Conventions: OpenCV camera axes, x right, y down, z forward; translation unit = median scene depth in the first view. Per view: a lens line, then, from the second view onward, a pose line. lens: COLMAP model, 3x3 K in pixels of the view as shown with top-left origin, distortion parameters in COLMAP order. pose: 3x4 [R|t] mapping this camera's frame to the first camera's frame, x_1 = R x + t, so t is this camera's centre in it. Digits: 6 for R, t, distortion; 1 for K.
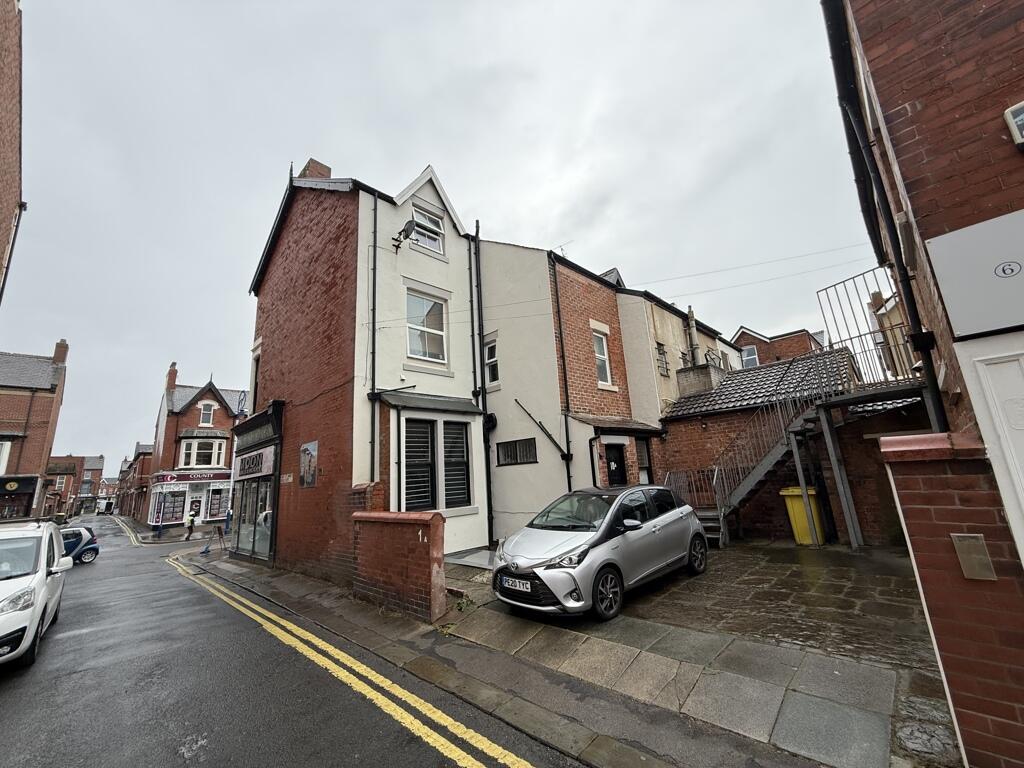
lens RADIAL K [[408.1, 0, 510.2], [0, 408.1, 382.3], [0, 0, 1]] dist [-0.000222, 0.000236]
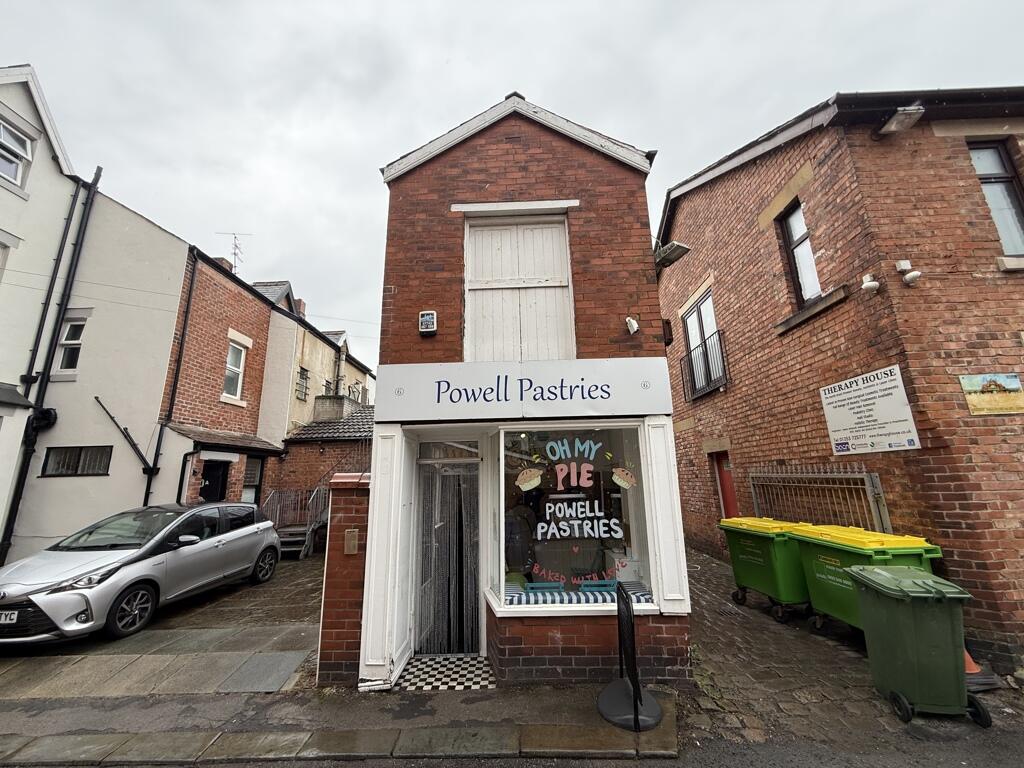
lens RADIAL K [[408.1, 0, 508.7], [0, 408.1, 382.4], [0, 0, 1]] dist [-0.000222, 0.000236]
pose [[0.720290, 0.203577, 0.663128, 0.063155], [-0.174585, 0.978396, -0.110728, -0.042530], [-0.671344, -0.036016, 0.740270, -0.177078]]
